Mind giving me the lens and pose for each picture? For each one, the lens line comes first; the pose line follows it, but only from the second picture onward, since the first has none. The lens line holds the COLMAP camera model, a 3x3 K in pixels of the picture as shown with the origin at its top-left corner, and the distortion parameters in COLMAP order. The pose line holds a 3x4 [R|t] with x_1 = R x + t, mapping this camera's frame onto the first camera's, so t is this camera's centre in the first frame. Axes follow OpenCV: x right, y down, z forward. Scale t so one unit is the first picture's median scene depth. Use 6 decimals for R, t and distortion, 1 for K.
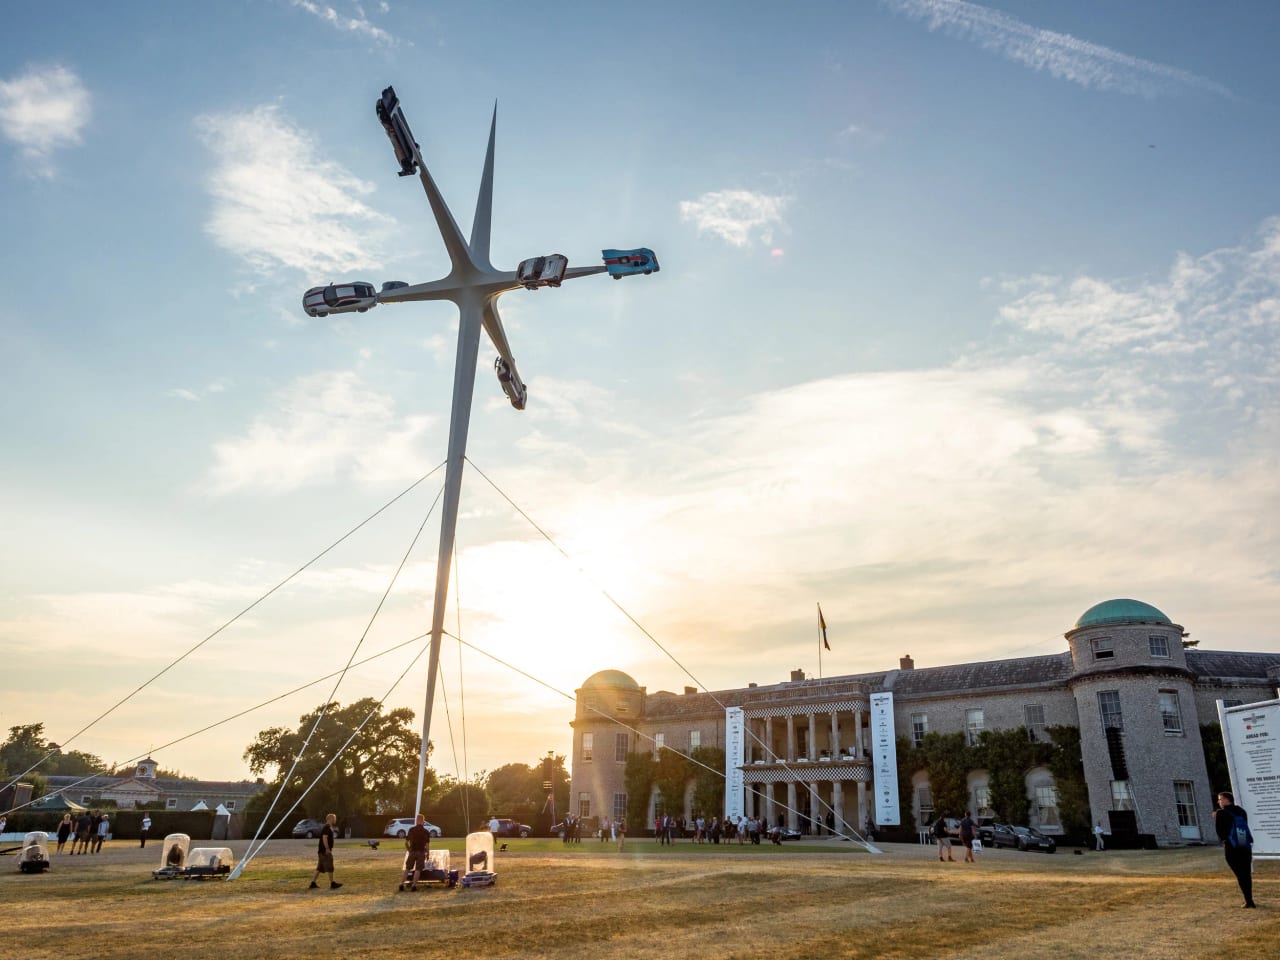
lens RADIAL K [[953.9, 0, 641.3], [0, 953.9, 480.8], [0, 0, 1]] dist [0.004223, -0.004325]
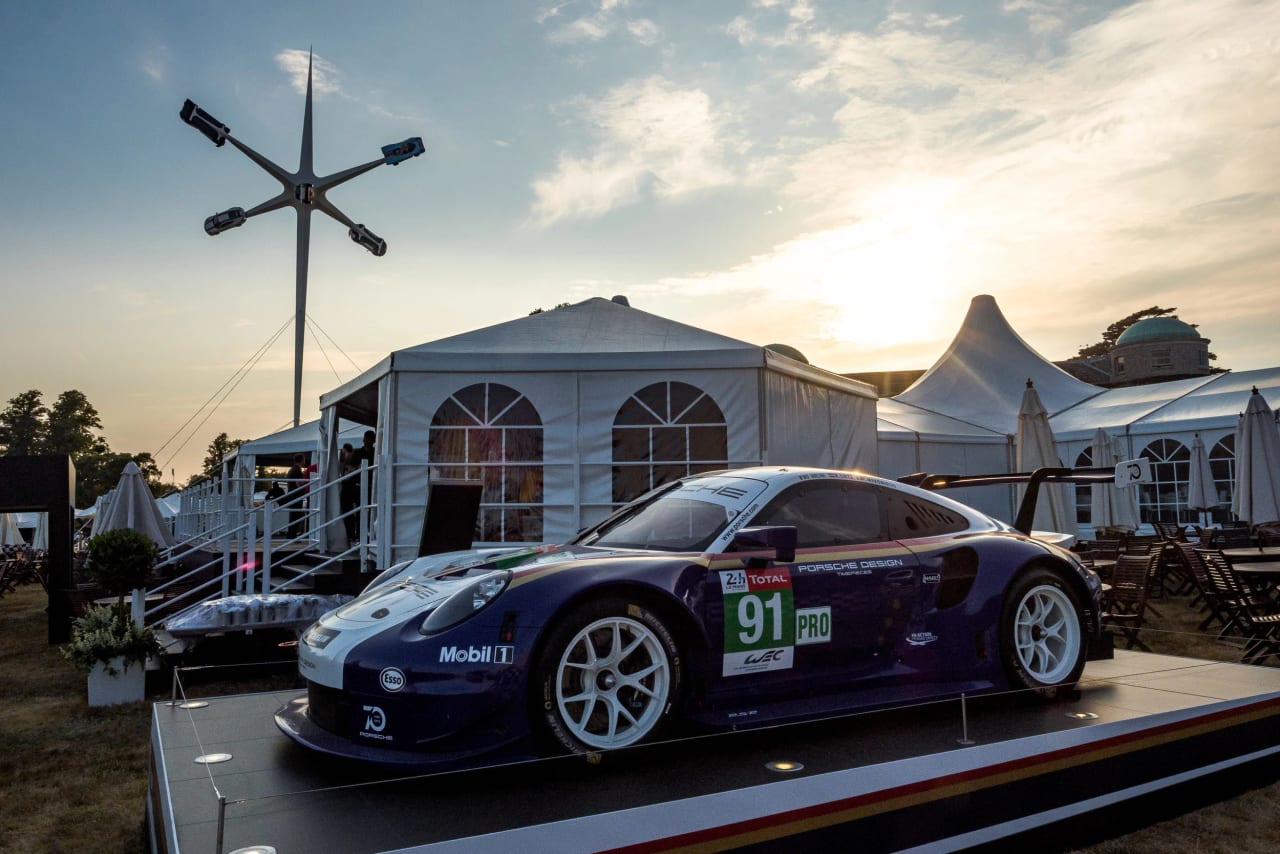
lens RADIAL K [[932.7, 0, 640.2], [0, 932.7, 427.3], [0, 0, 1]] dist [0.010424, 0.001986]
pose [[0.924251, -0.054700, -0.377846, 0.806782], [0.155994, 0.957407, 0.242977, -0.111825], [0.348461, -0.283513, 0.893417, -0.251749]]
